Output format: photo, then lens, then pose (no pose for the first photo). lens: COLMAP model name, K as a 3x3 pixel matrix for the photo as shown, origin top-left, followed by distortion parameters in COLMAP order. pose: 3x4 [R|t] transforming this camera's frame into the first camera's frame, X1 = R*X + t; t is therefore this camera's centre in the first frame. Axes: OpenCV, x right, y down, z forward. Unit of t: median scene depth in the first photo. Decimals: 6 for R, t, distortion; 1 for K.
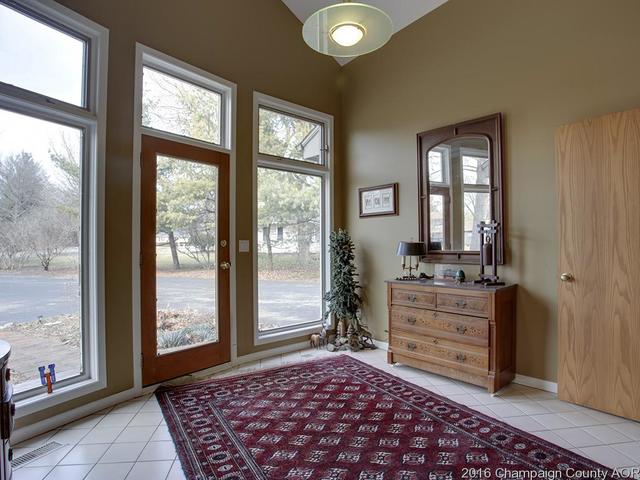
lens RADIAL K [[367.6, 0, 320.0], [0, 367.6, 240.0], [0, 0, 1]] dist [-0.054427, 0.001406]
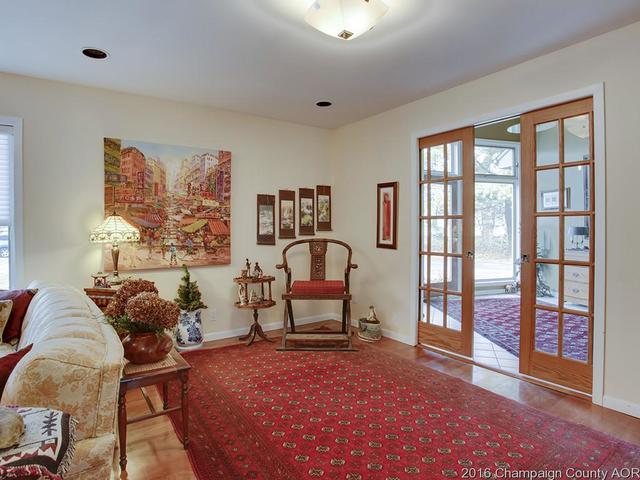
lens RADIAL K [[367.6, 0, 320.0], [0, 367.6, 240.0], [0, 0, 1]] dist [-0.054427, 0.001406]
pose [[0.894434, 0.001769, -0.447196, -0.042459], [0.017482, 0.999089, 0.038918, -0.011110], [0.446858, -0.042627, 0.893589, -0.718261]]
